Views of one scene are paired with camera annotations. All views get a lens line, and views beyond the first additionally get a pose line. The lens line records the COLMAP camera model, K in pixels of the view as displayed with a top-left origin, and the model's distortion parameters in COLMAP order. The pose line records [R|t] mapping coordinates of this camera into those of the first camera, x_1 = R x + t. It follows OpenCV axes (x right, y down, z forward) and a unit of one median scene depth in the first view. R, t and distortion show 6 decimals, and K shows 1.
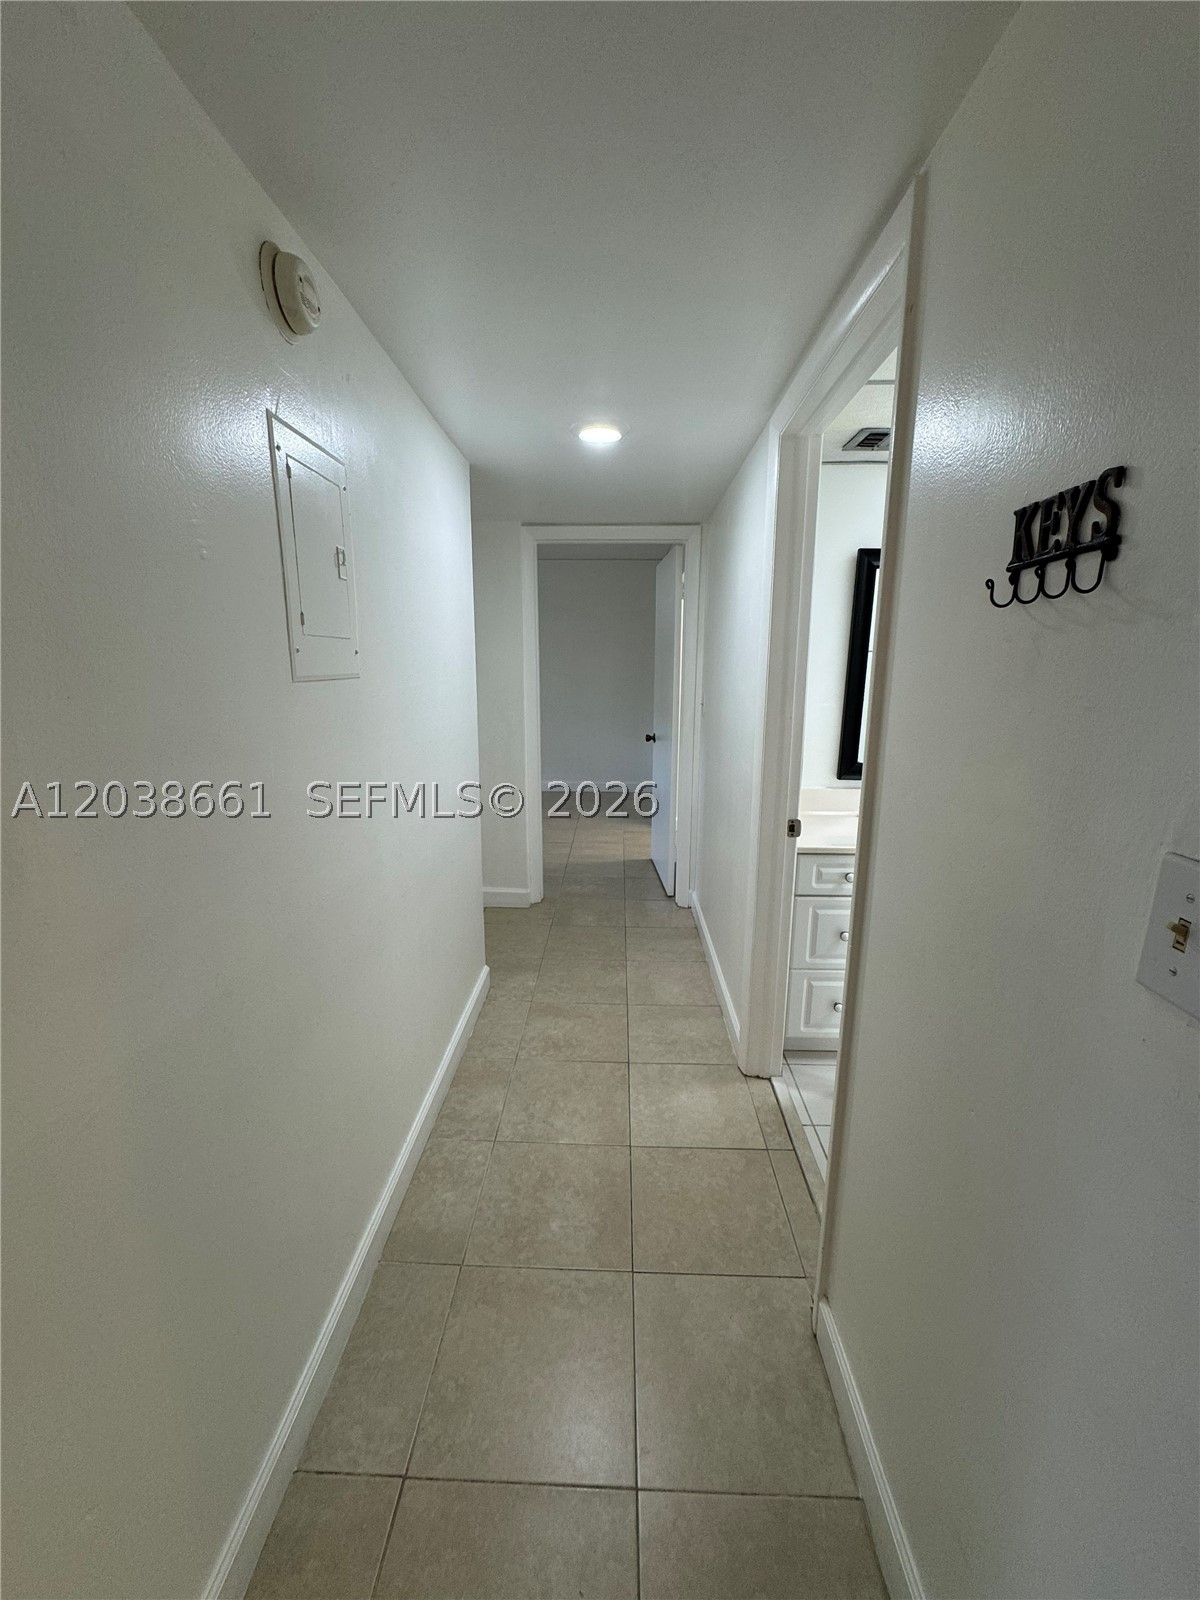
lens RADIAL K [[637.2, 0, 589.3], [0, 637.2, 793.5], [0, 0, 1]] dist [-0.004477, 0.000606]
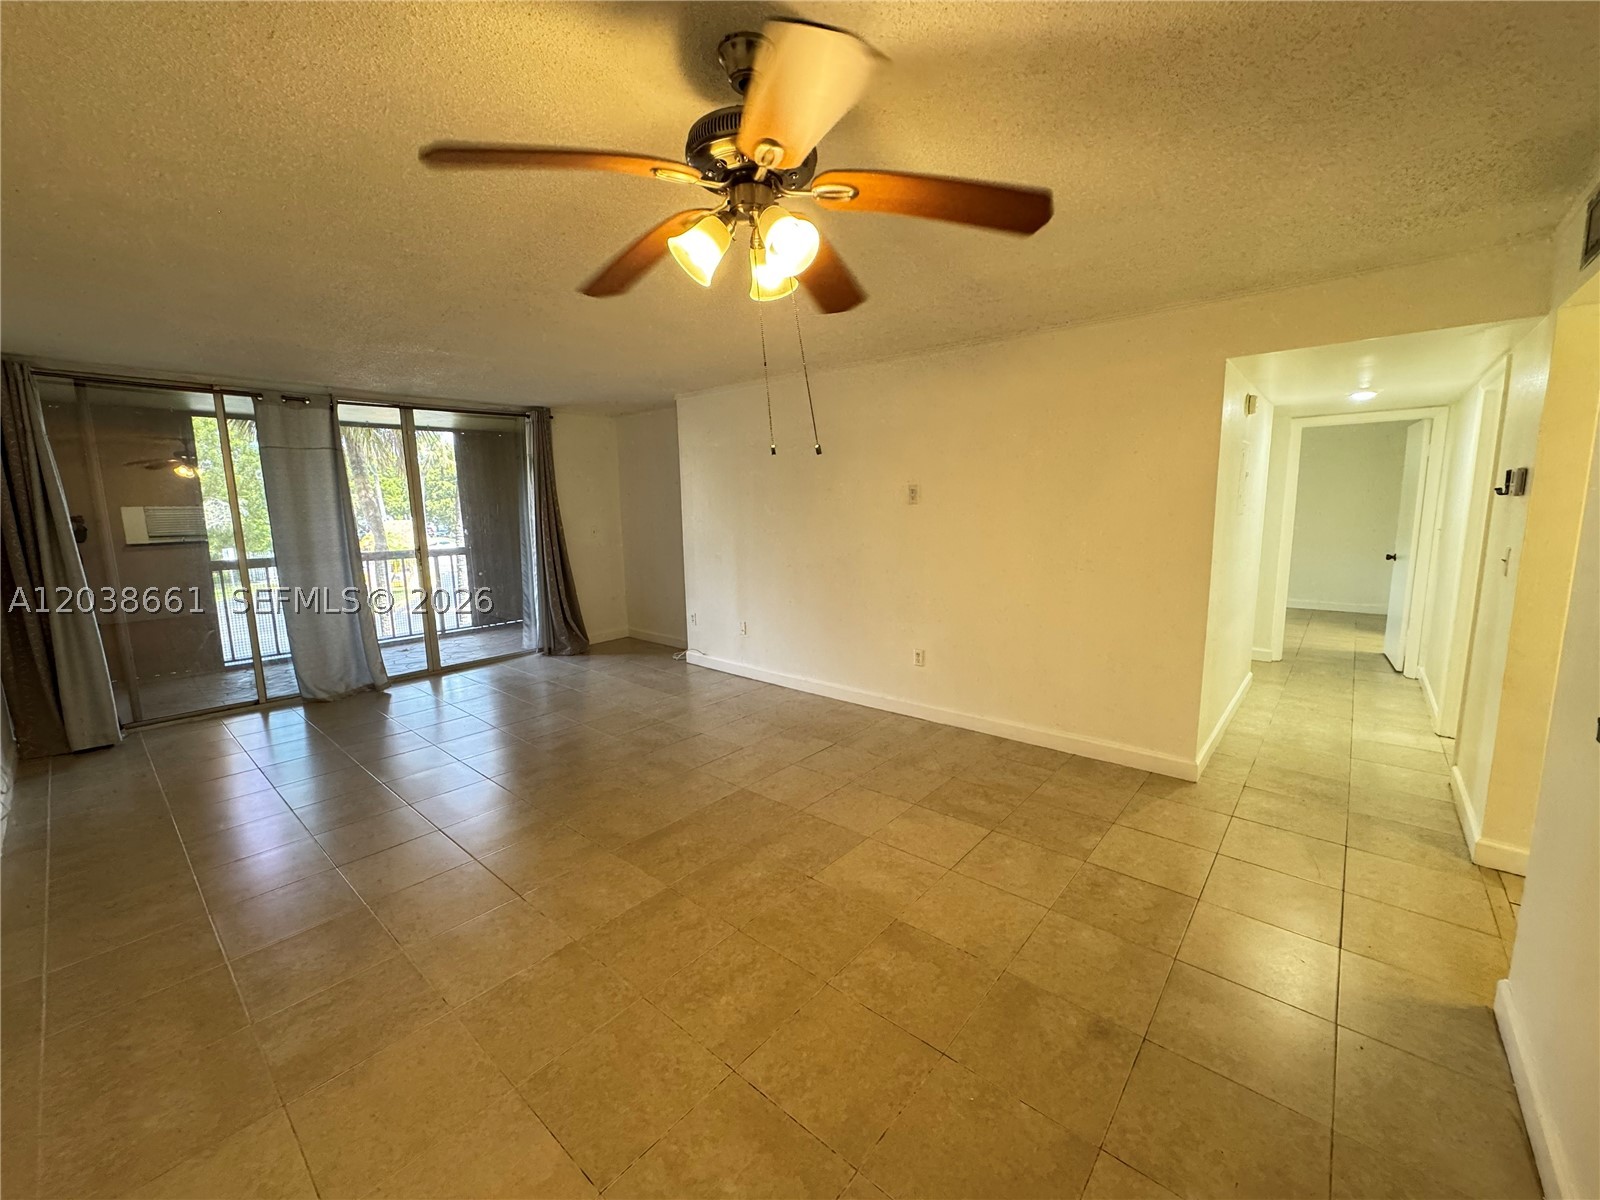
lens RADIAL K [[637.2, 0, 788.4], [0, 637.2, 595.9], [0, 0, 1]] dist [-0.004477, 0.000606]
pose [[0.777018, 0.073849, -0.625132, -0.075845], [-0.104596, 0.994436, -0.012534, 0.234565], [0.620728, 0.075125, 0.780418, -1.330752]]
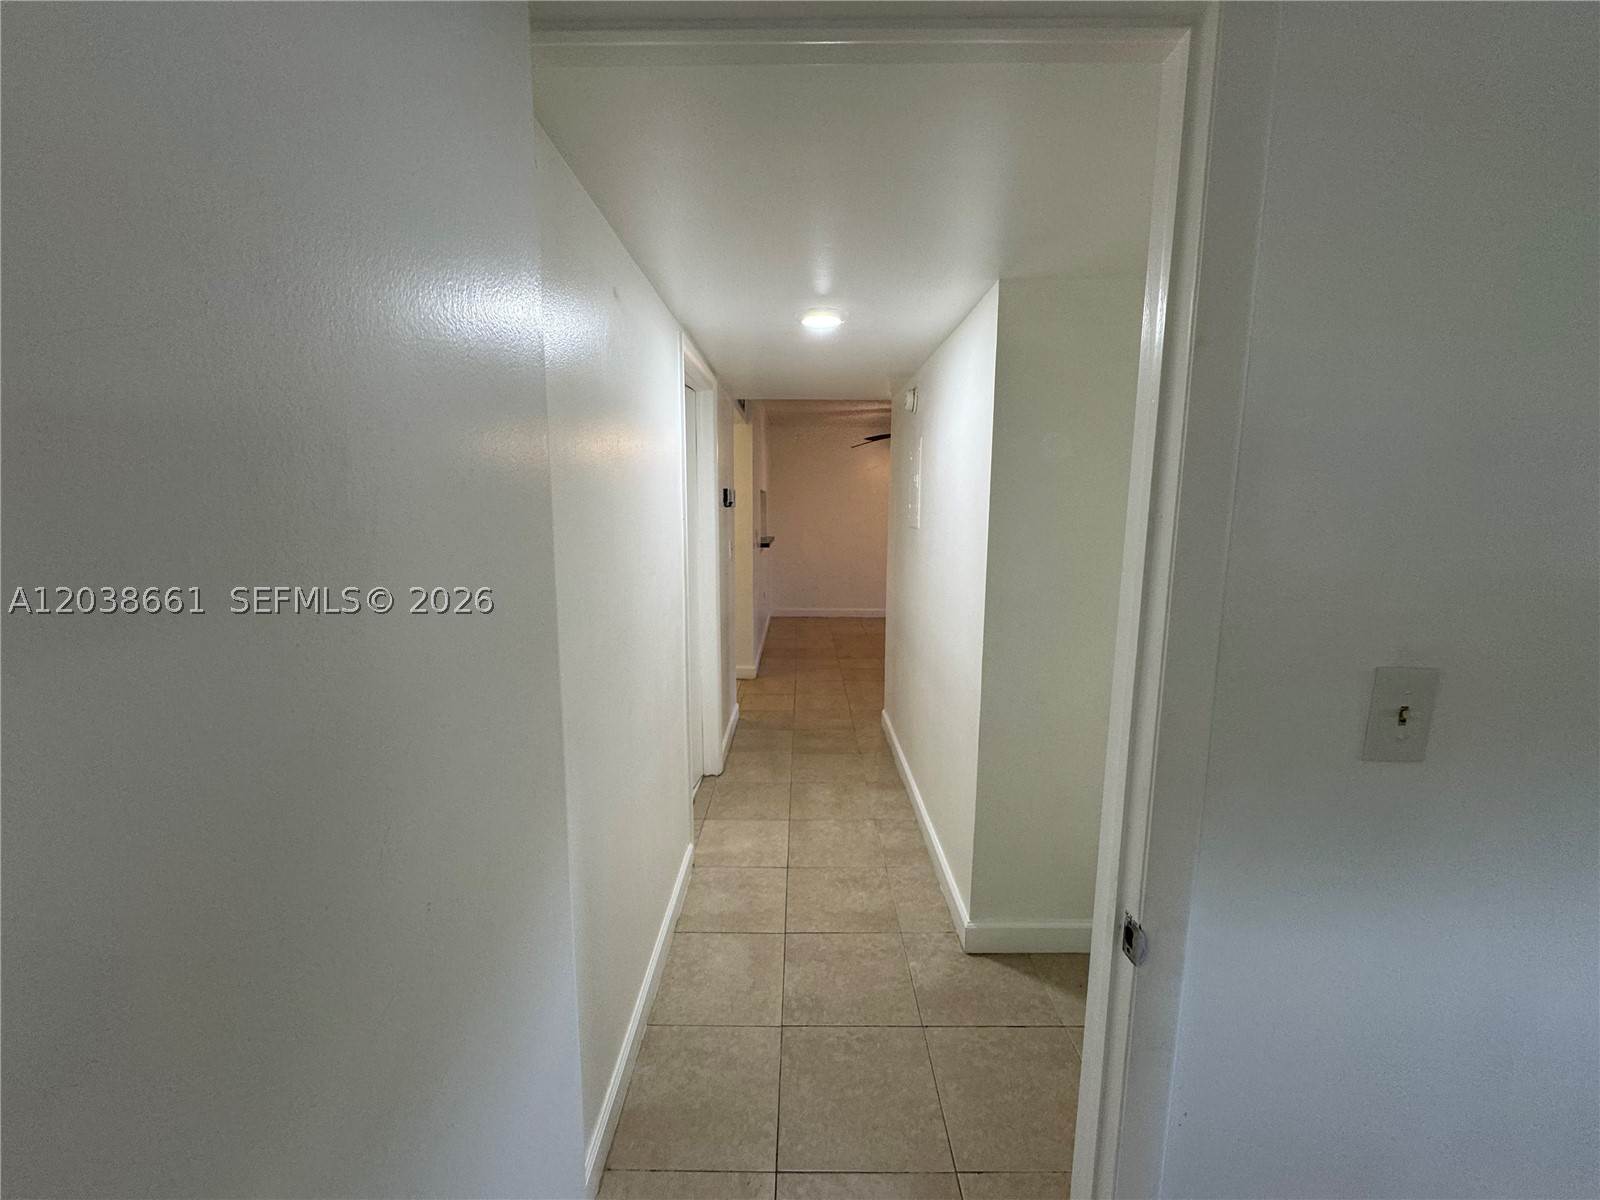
lens RADIAL K [[637.2, 0, 795.3], [0, 637.2, 598.9], [0, 0, 1]] dist [-0.004477, 0.000606]
pose [[-0.999200, -0.006023, -0.039532, 0.086882], [-0.019245, 0.939004, 0.343367, -0.386594], [0.035053, 0.343853, -0.938369, 1.727474]]
